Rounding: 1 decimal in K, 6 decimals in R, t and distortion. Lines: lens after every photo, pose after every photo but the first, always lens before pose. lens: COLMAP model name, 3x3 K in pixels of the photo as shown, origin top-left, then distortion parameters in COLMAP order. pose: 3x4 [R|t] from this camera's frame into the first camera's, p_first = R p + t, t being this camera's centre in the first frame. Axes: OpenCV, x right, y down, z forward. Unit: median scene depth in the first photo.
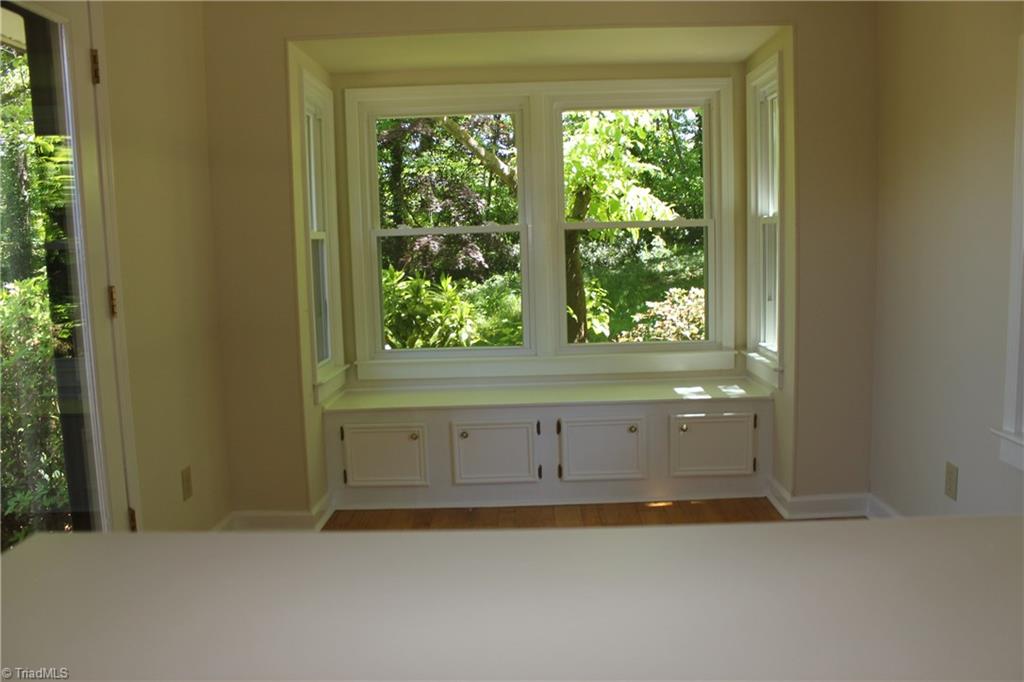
lens RADIAL K [[875.9, 0, 510.6], [0, 875.9, 347.0], [0, 0, 1]] dist [-0.150140, 0.159455]
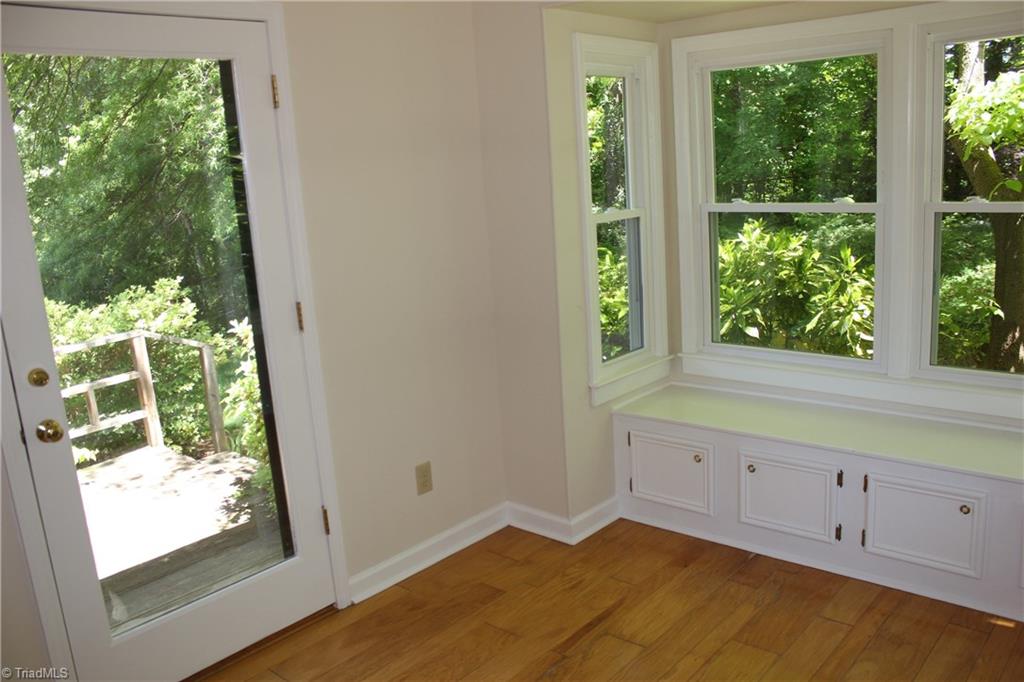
lens RADIAL K [[875.9, 0, 510.6], [0, 875.9, 347.0], [0, 0, 1]] dist [-0.150140, 0.159455]
pose [[0.751302, 0.122427, -0.648504, 0.290341], [-0.035083, 0.988662, 0.146000, -0.123400], [0.659026, -0.086939, 0.747079, 0.248909]]
